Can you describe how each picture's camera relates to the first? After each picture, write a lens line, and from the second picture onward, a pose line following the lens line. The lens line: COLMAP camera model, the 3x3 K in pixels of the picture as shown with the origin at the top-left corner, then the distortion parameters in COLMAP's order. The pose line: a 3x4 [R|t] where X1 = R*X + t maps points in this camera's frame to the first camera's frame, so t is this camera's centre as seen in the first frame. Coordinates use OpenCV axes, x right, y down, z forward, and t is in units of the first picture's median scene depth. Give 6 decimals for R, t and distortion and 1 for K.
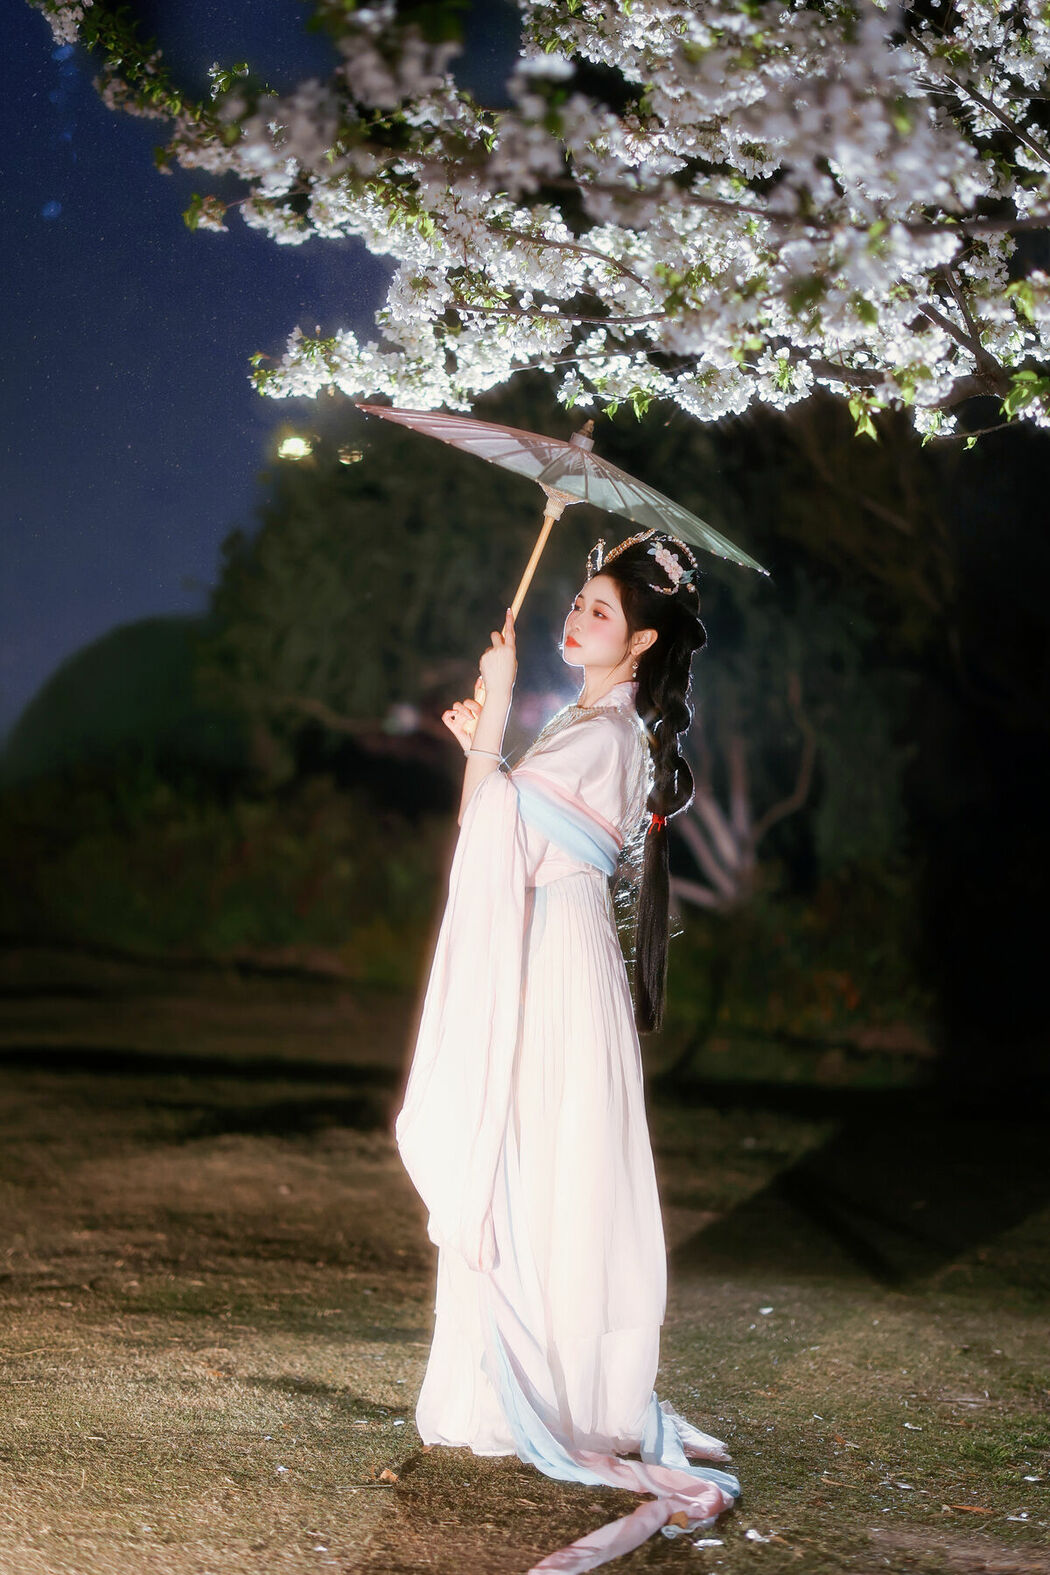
lens RADIAL K [[3850.1, 0, 397.6], [0, 3850.1, 787.0], [0, 0, 1]] dist [0.024271, 0.269914]
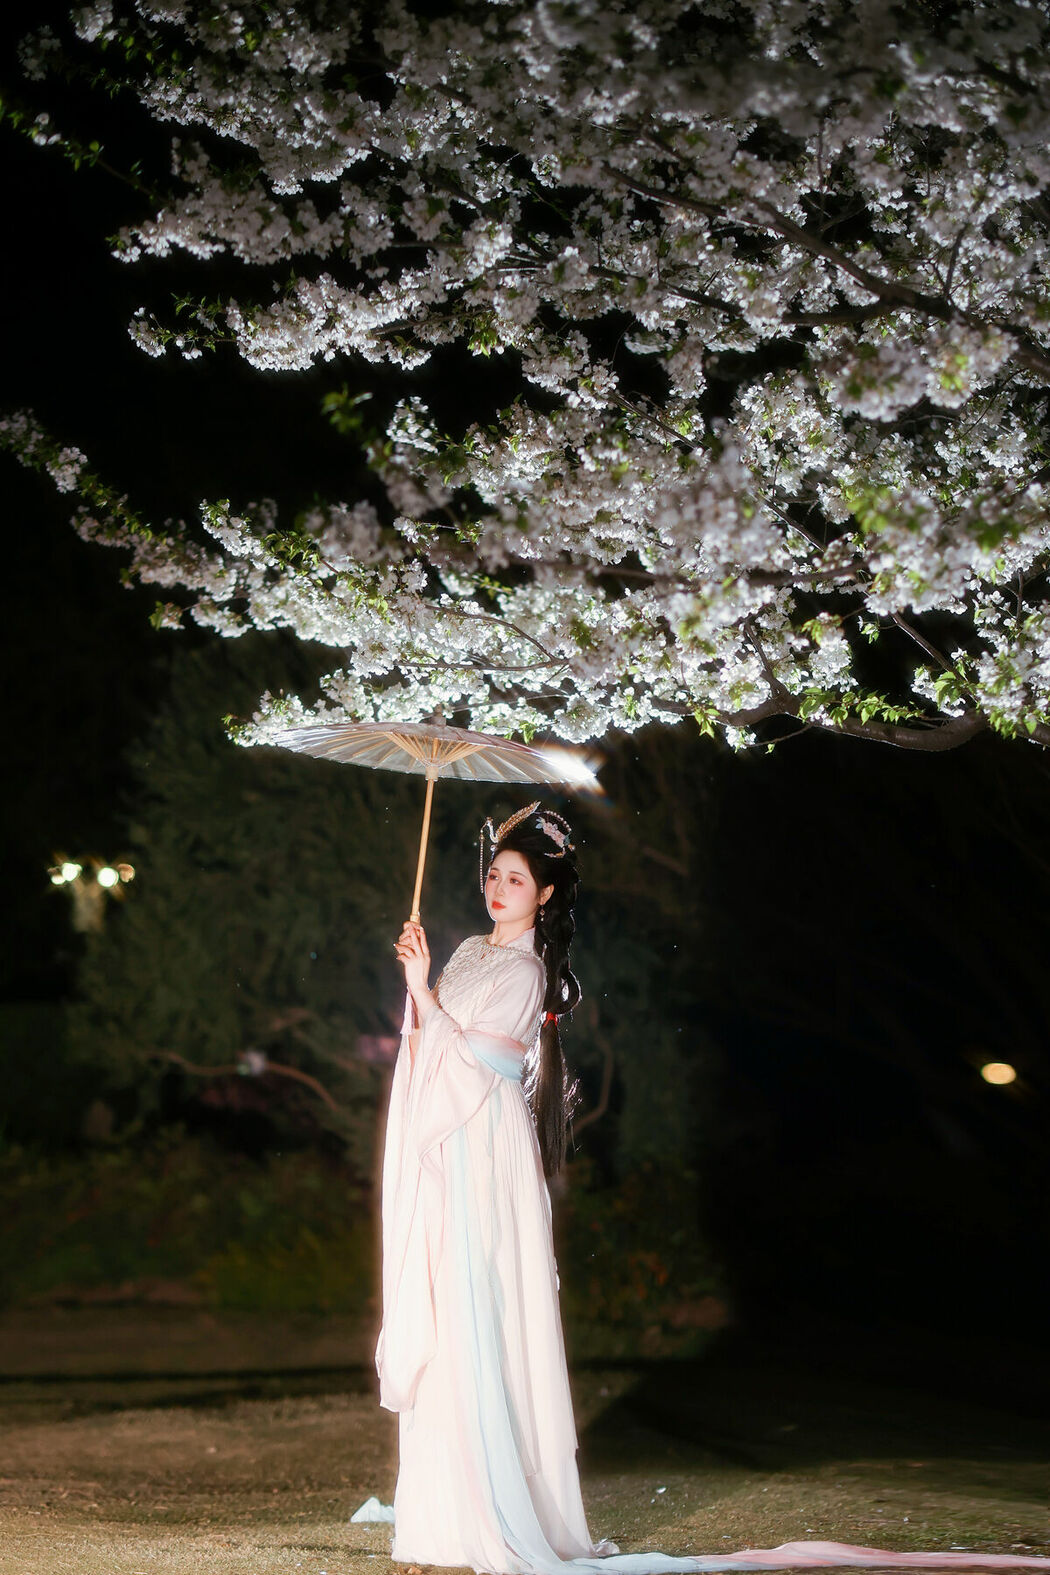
lens RADIAL K [[4022.9, 0, 409.7], [0, 4022.9, 816.1], [0, 0, 1]] dist [0.087717, 4.891258]
pose [[0.995215, -0.047737, 0.085251, -0.095646], [0.056761, 0.992662, -0.106770, 0.074977], [-0.079529, 0.111098, 0.990622, -0.381804]]
